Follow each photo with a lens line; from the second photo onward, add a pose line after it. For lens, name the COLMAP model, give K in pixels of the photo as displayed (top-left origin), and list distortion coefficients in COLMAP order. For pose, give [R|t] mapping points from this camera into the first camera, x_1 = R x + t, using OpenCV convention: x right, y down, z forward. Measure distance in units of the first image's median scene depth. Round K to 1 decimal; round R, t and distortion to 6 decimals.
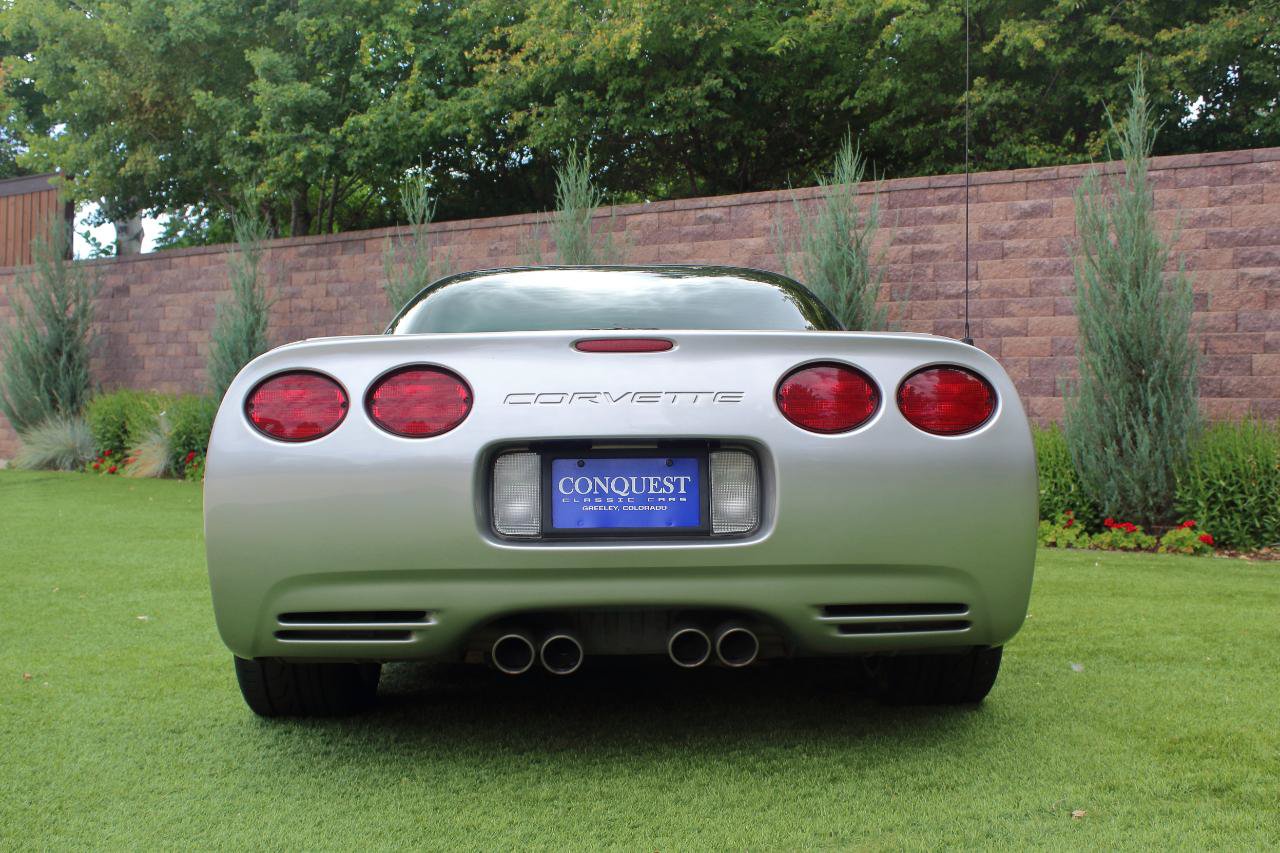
lens RADIAL K [[1465.7, 0, 640.0], [0, 1465.7, 426.5], [0, 0, 1]] dist [-0.118467, 0.153547]
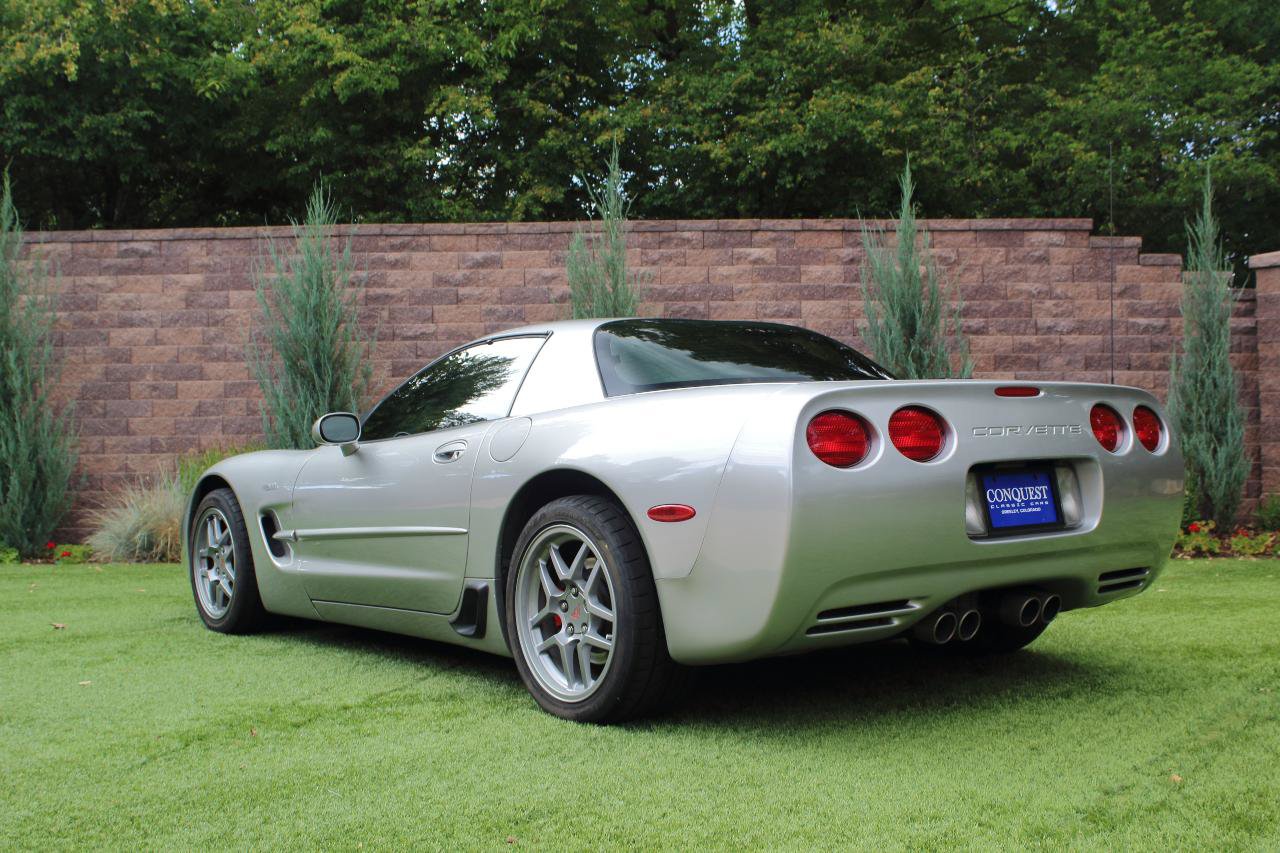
lens RADIAL K [[1472.6, 0, 640.0], [0, 1472.6, 426.5], [0, 0, 1]] dist [-0.088888, 0.105383]
pose [[0.814453, -0.012666, 0.580092, -0.278852], [0.026819, 0.999515, -0.015830, -0.002643], [-0.579610, 0.028450, 0.814397, 0.025263]]
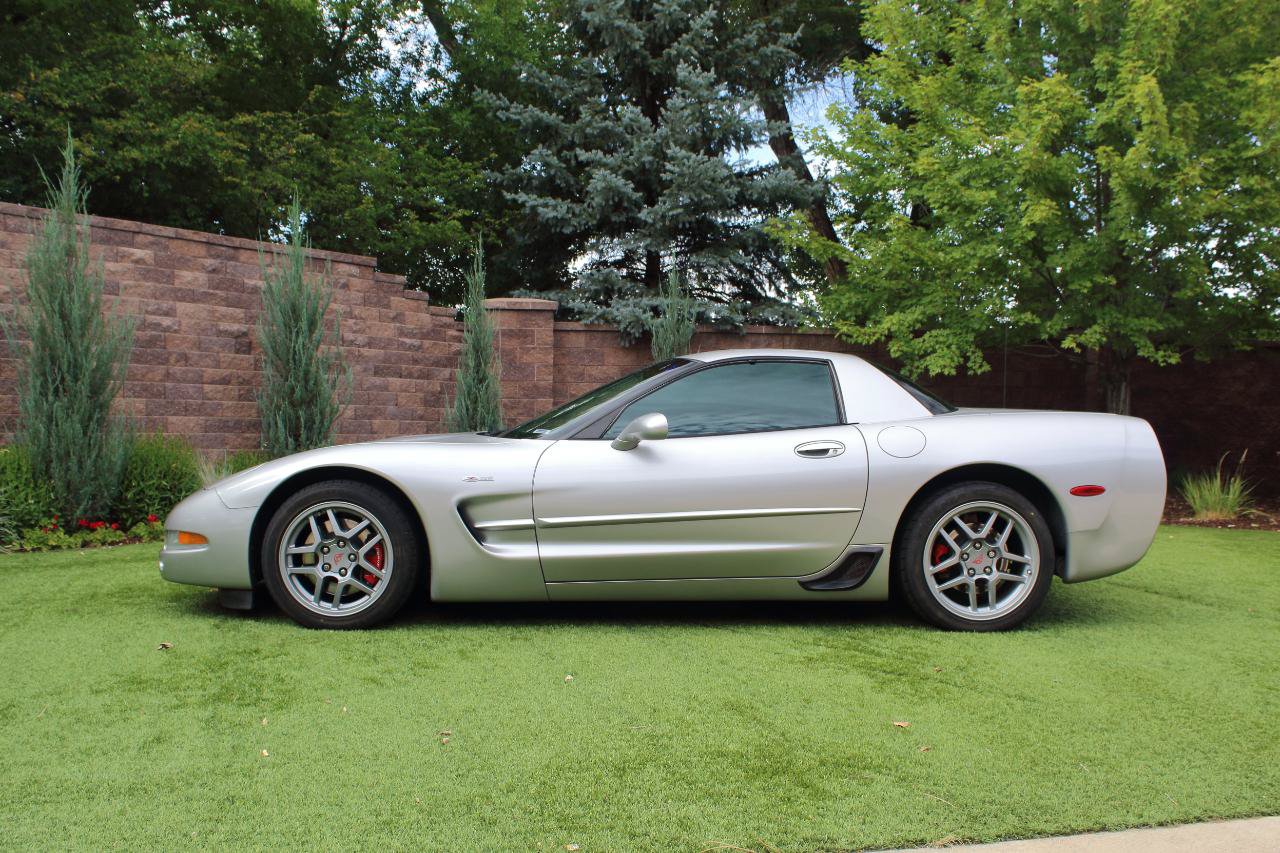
lens RADIAL K [[1195.5, 0, 640.0], [0, 1195.5, 426.5], [0, 0, 1]] dist [-0.148383, 0.155366]
pose [[0.007369, -0.009612, 0.999927, -0.506154], [0.008510, 0.999918, 0.009549, -0.013651], [-0.999937, 0.008439, 0.007451, 0.456334]]
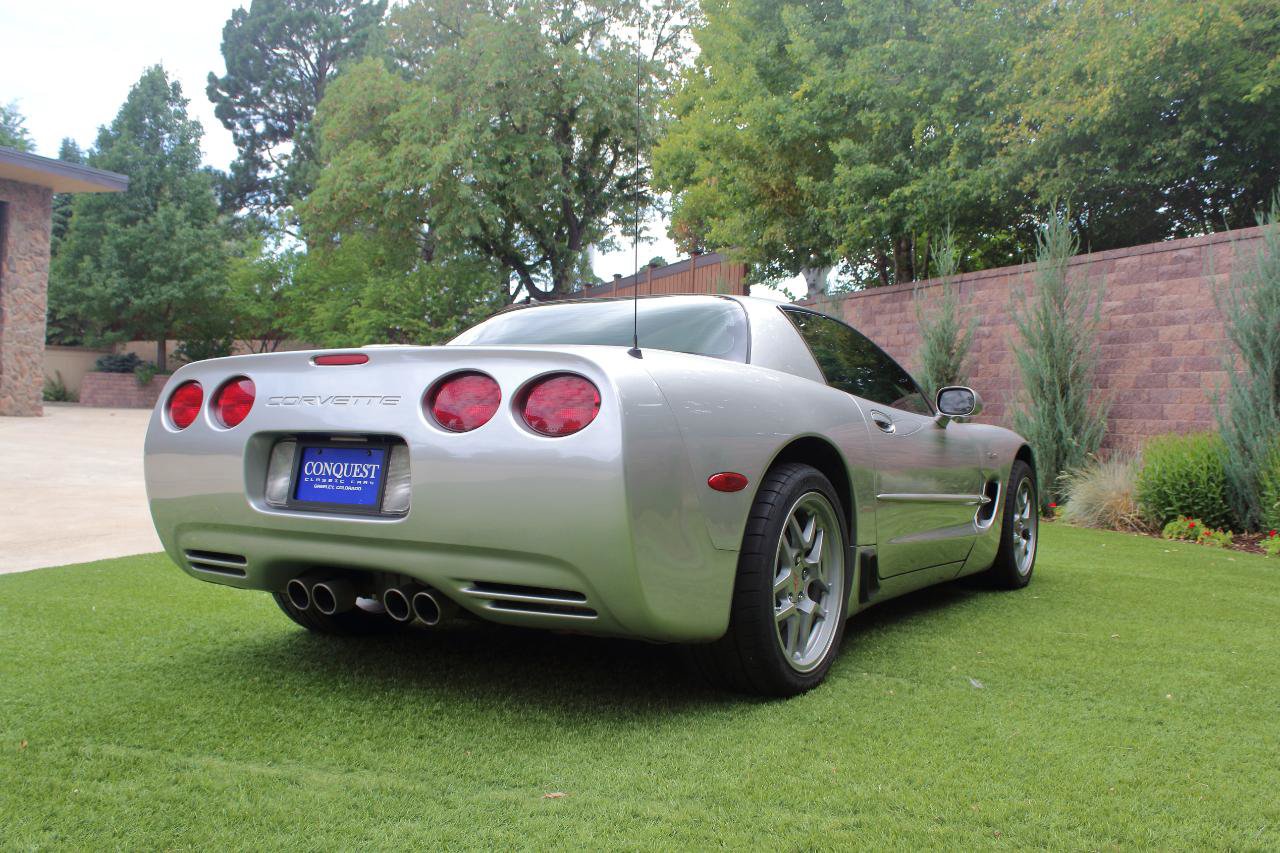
lens RADIAL K [[1165.4, 0, 640.0], [0, 1165.4, 426.5], [0, 0, 1]] dist [-0.154811, 0.149559]
pose [[0.839948, 0.023640, -0.542152, 0.194317], [-0.030371, 0.999533, -0.003469, -0.000493], [0.541816, 0.019380, 0.840274, 0.076386]]
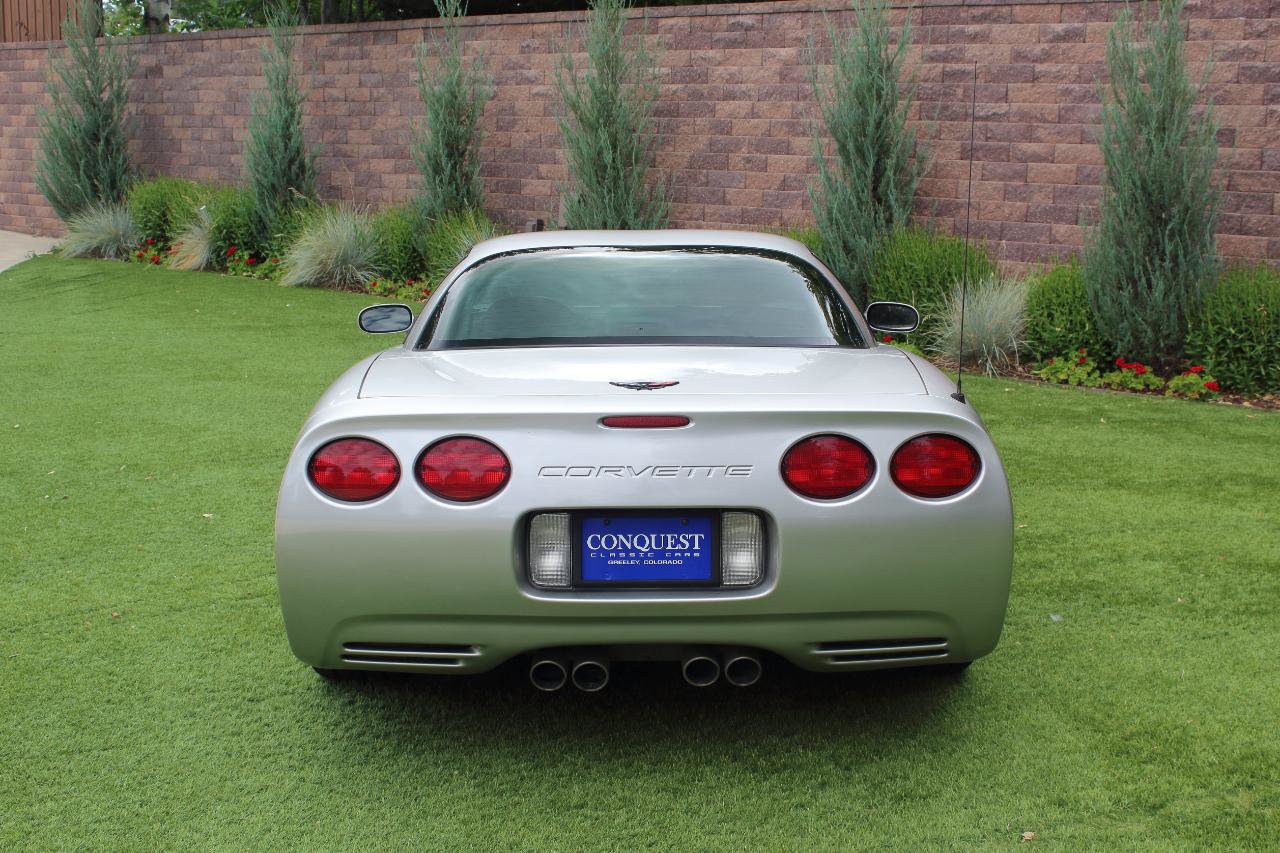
lens RADIAL K [[1456.5, 0, 640.0], [0, 1456.5, 426.5], [0, 0, 1]] dist [-0.125999, 0.179082]
pose [[0.999726, 0.010108, -0.021111, 0.002085], [-0.005964, 0.982182, 0.187835, -0.066716], [0.022634, -0.187658, 0.981974, -0.022467]]
